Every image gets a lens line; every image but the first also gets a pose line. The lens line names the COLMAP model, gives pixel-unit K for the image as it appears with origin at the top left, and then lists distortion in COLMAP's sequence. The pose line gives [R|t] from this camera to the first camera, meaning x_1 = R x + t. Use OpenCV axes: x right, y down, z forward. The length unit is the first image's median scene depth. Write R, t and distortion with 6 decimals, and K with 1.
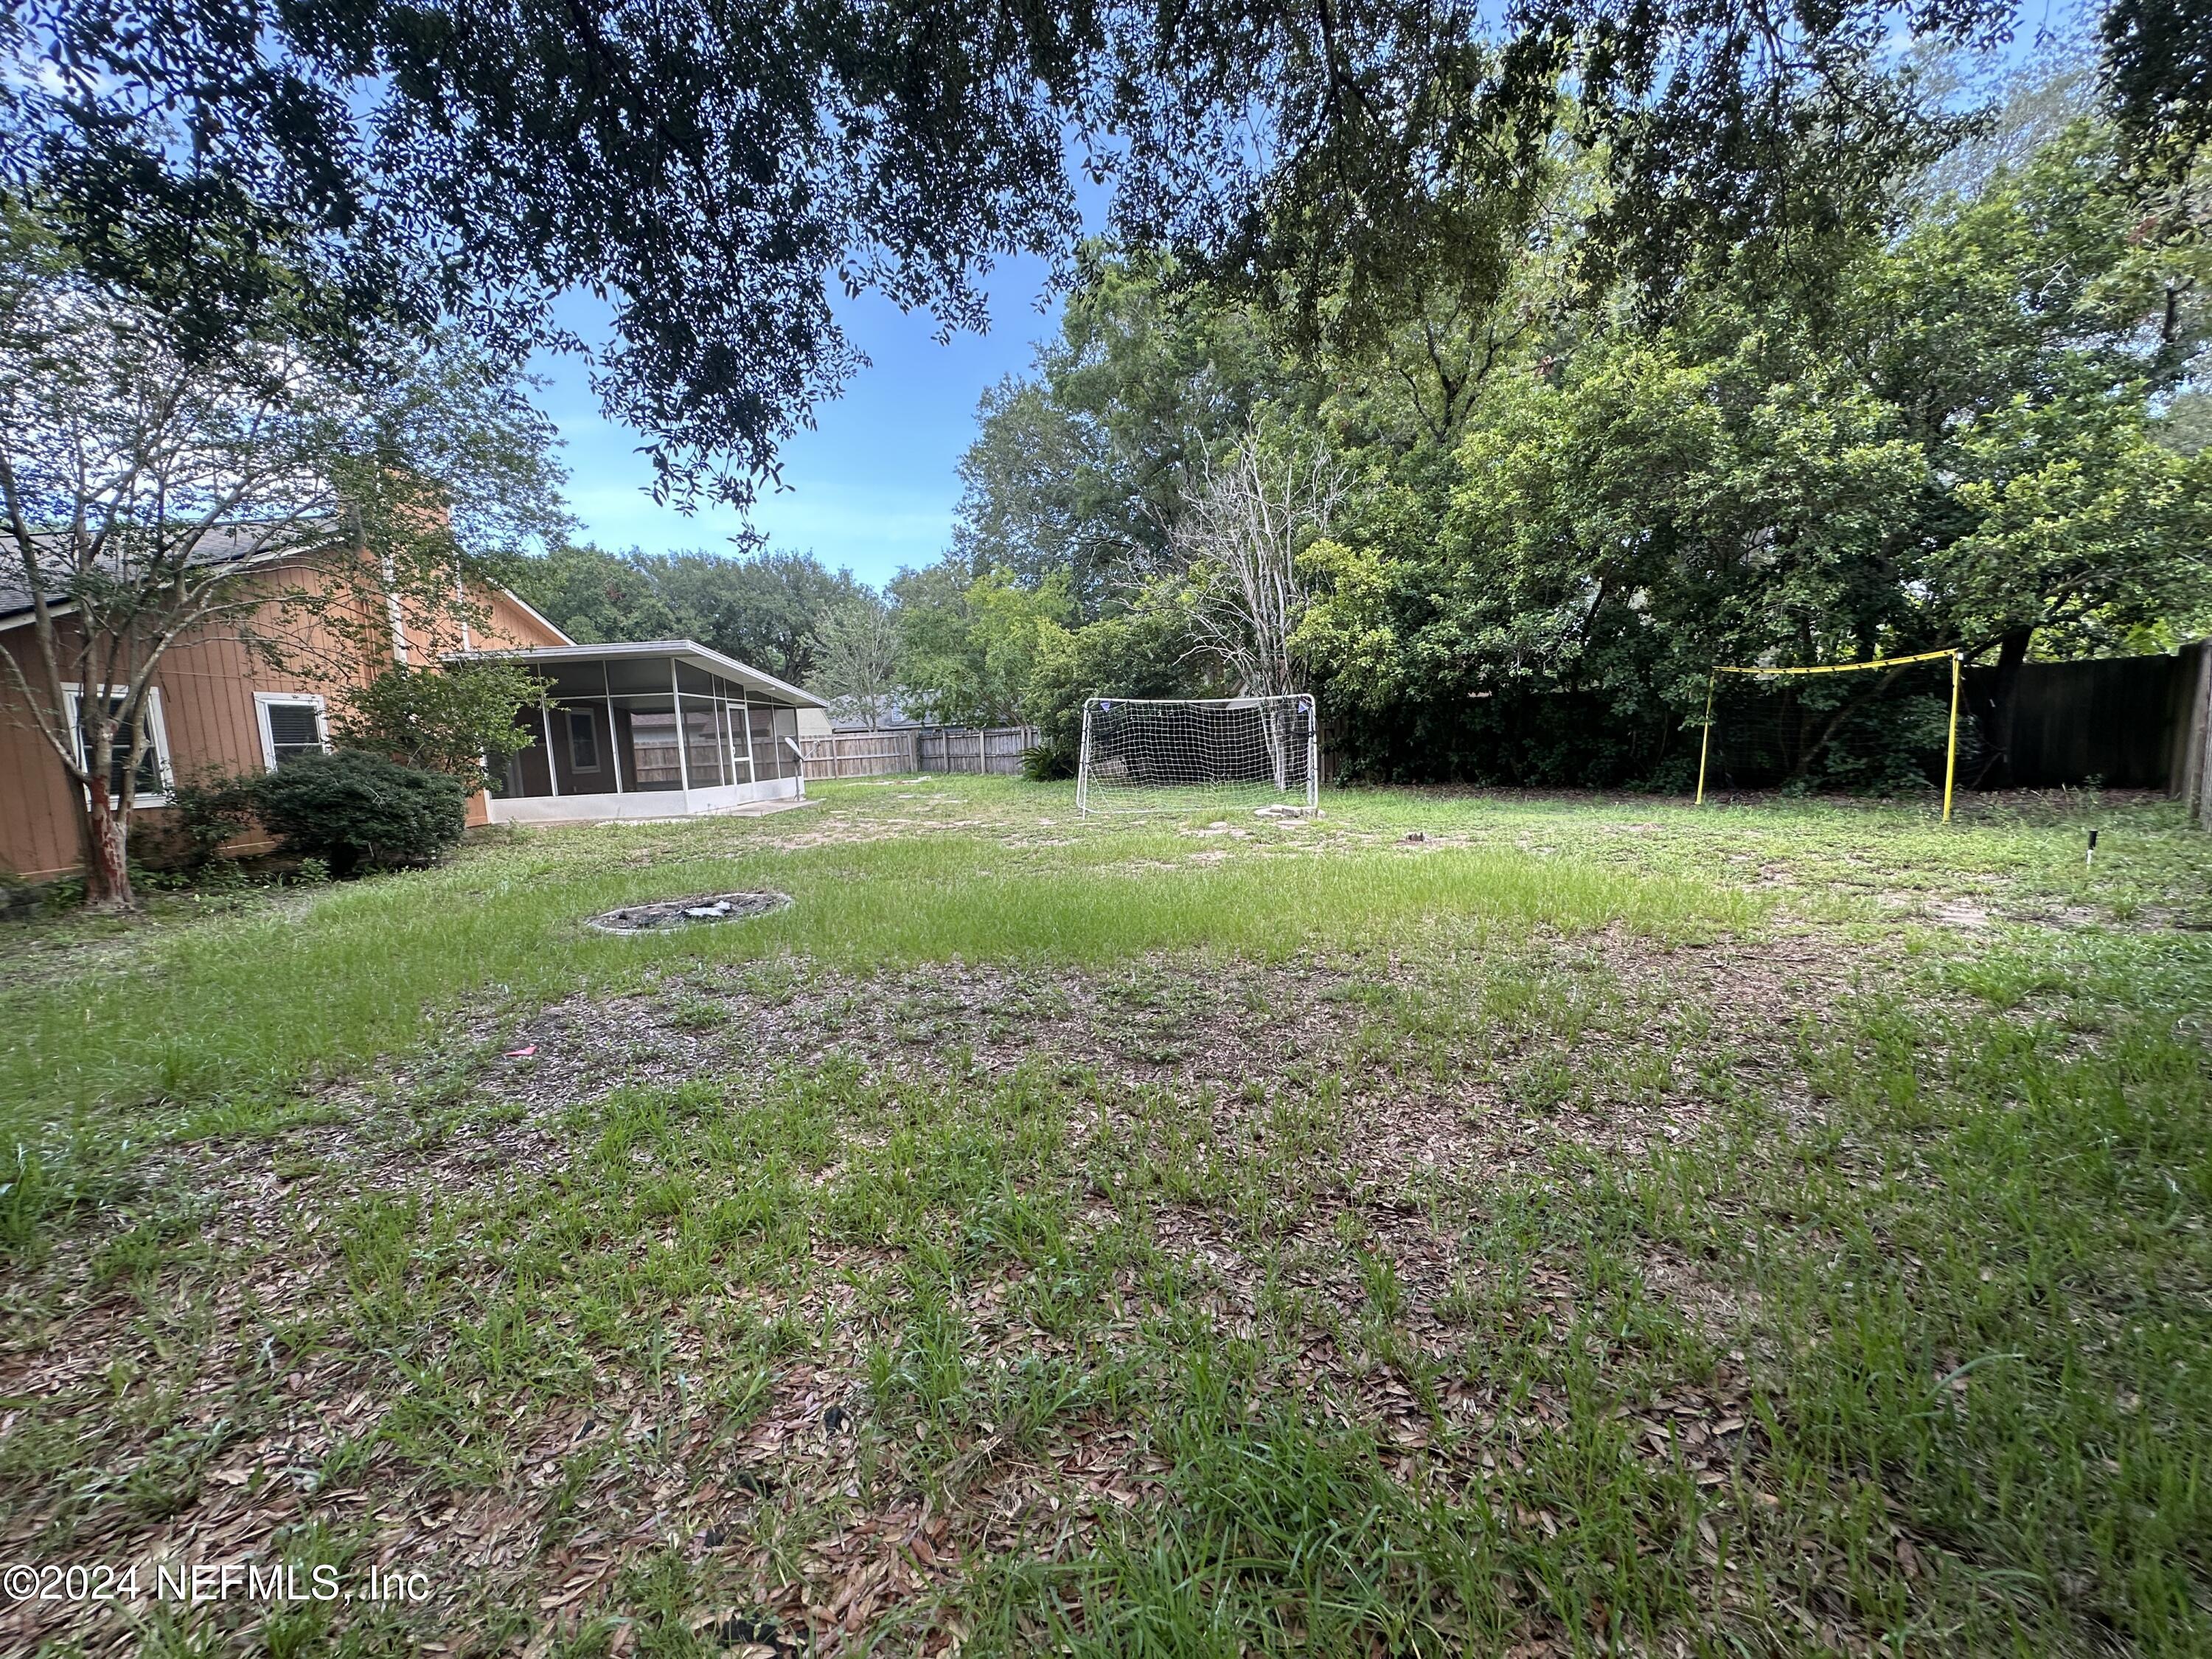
lens RADIAL K [[886.7, 0, 1103.7], [0, 886.7, 830.1], [0, 0, 1]] dist [-0.000436, 0.000824]
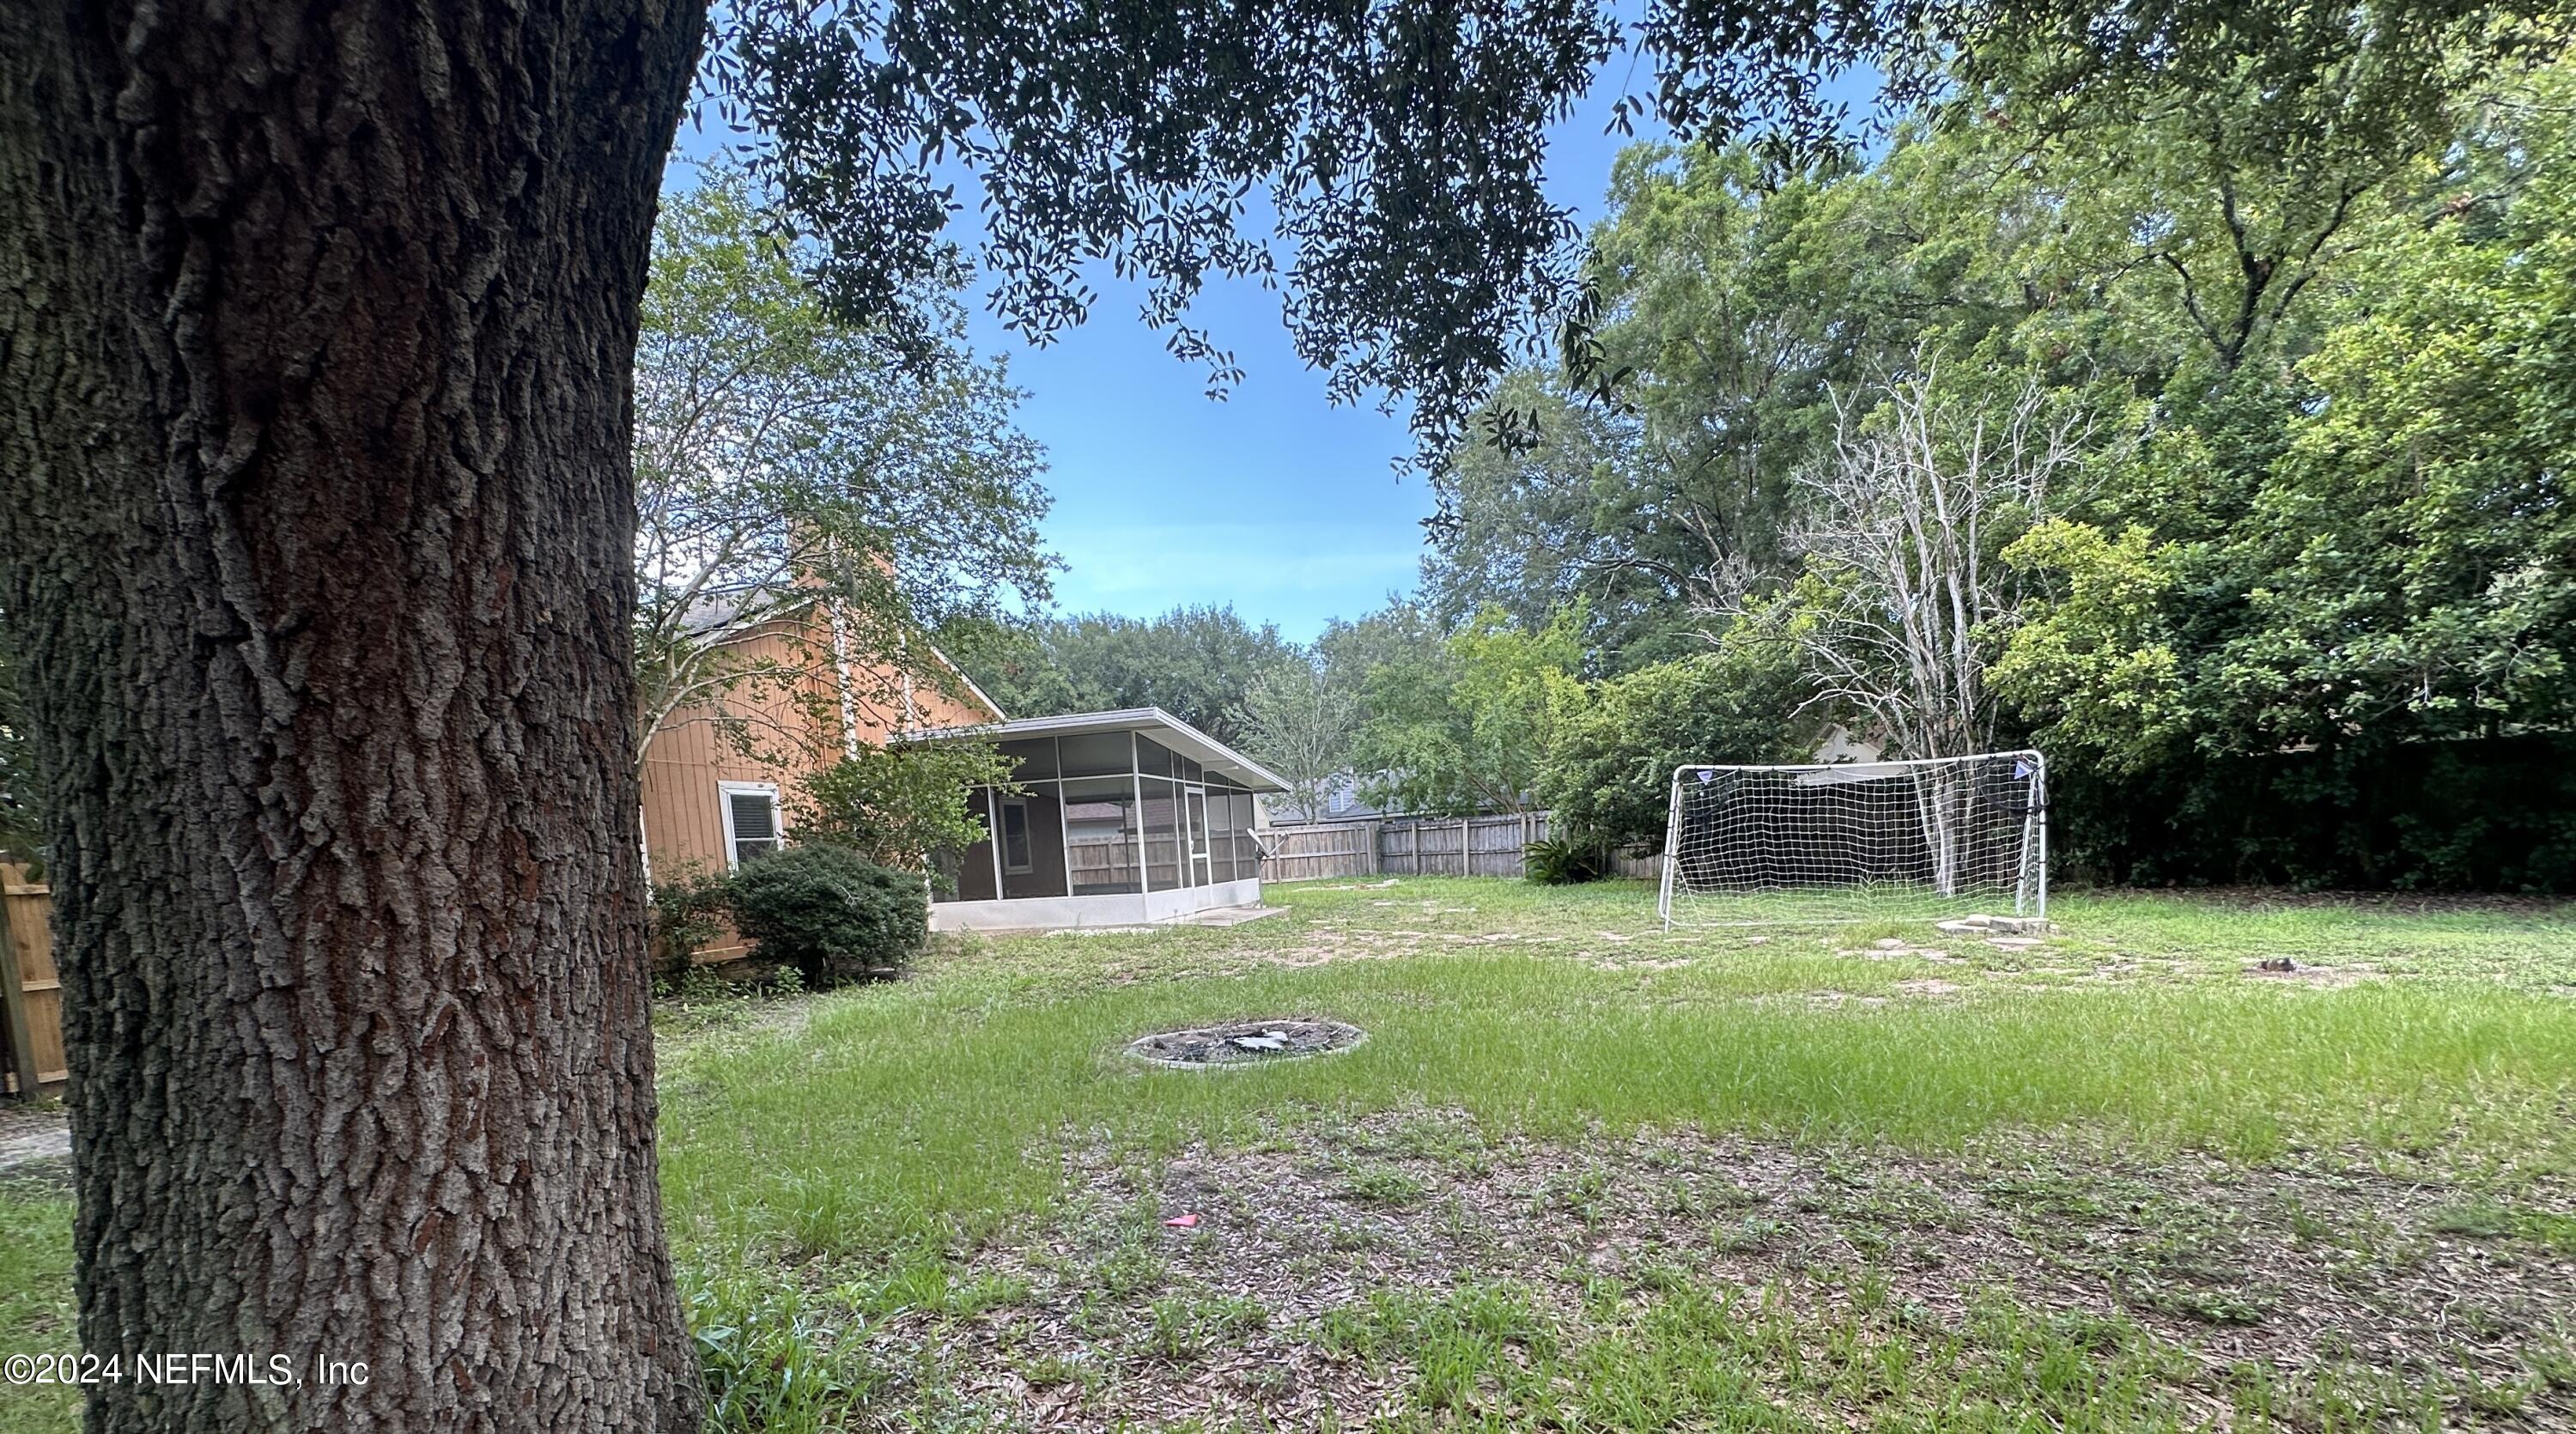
lens RADIAL K [[1128.0, 0, 1285.5], [0, 1128.0, 966.8], [0, 0, 1]] dist [-0.001340, -0.000098]
pose [[0.968447, 0.018287, -0.248549, -0.101564], [-0.014932, 0.999770, 0.015378, 0.005792], [0.248773, -0.011181, 0.968497, 0.030472]]
